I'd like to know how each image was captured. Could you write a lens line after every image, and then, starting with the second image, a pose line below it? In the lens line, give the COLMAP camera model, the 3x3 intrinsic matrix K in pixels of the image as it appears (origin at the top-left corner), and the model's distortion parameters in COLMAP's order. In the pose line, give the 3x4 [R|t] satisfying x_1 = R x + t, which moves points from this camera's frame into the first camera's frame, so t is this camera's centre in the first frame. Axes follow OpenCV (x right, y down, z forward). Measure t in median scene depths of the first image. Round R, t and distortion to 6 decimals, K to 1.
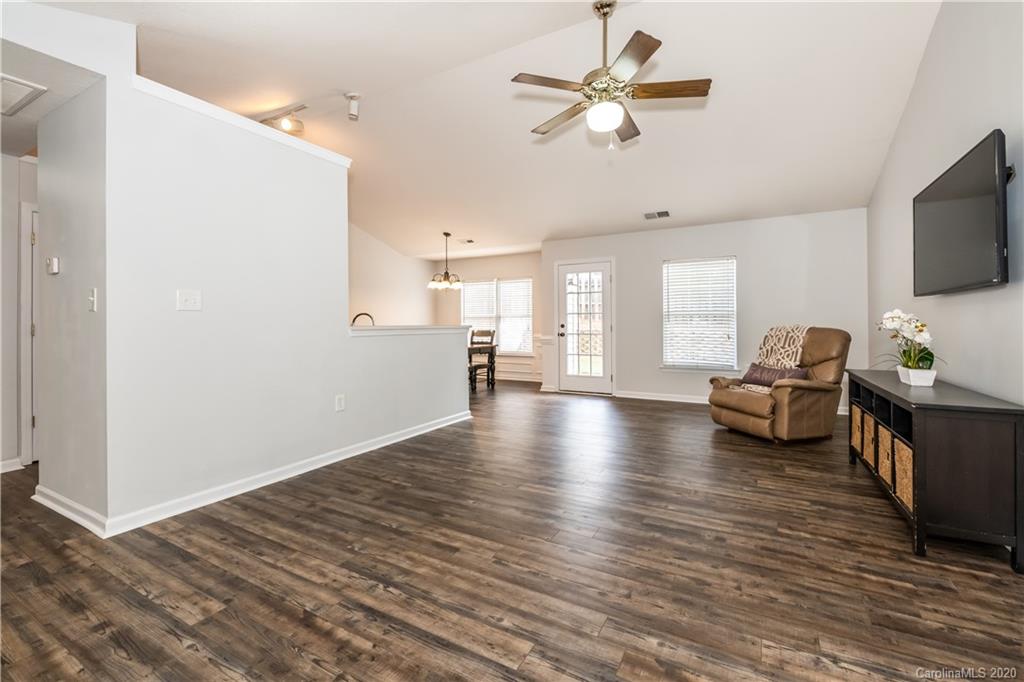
lens RADIAL K [[411.7, 0, 505.3], [0, 411.7, 321.1], [0, 0, 1]] dist [-0.002690, -0.000579]
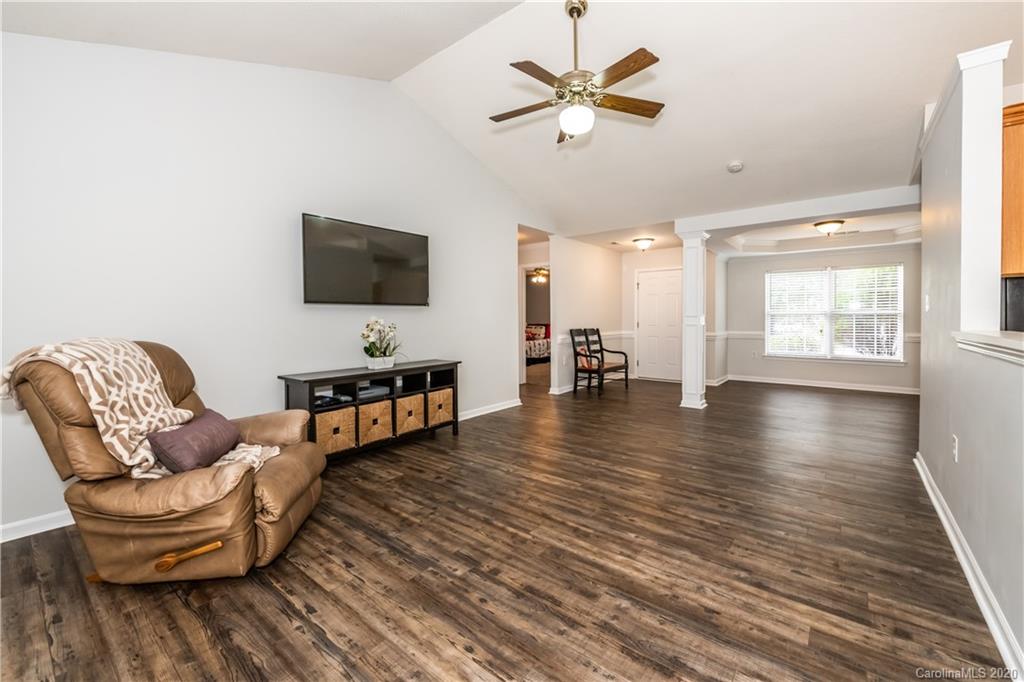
lens RADIAL K [[442.8, 0, 510.5], [0, 442.8, 326.9], [0, 0, 1]] dist [-0.000805, -0.000782]
pose [[-0.991844, 0.004185, 0.127385, 0.310617], [0.006644, 0.999800, 0.018885, -0.033310], [-0.127281, 0.019577, -0.991673, 2.437630]]
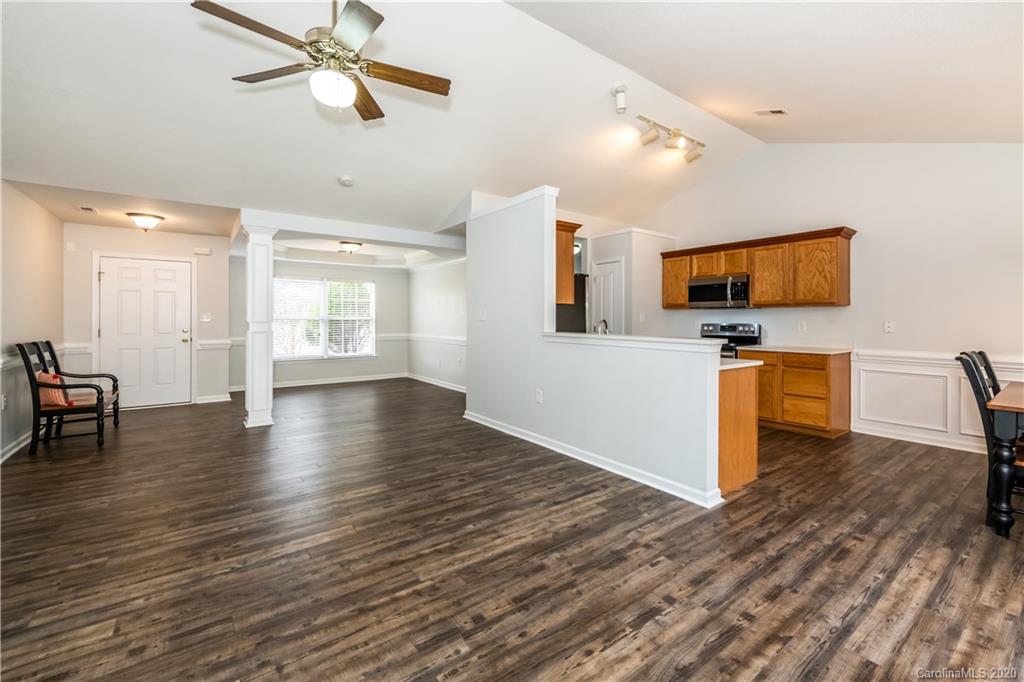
lens RADIAL K [[429.6, 0, 558.5], [0, 429.6, 319.2], [0, 0, 1]] dist [0.002379, -0.003122]
pose [[-0.311275, 0.001967, -0.950318, 1.092206], [-0.000488, 0.999997, 0.002230, -0.057074], [0.950320, 0.001158, -0.311273, 1.967597]]
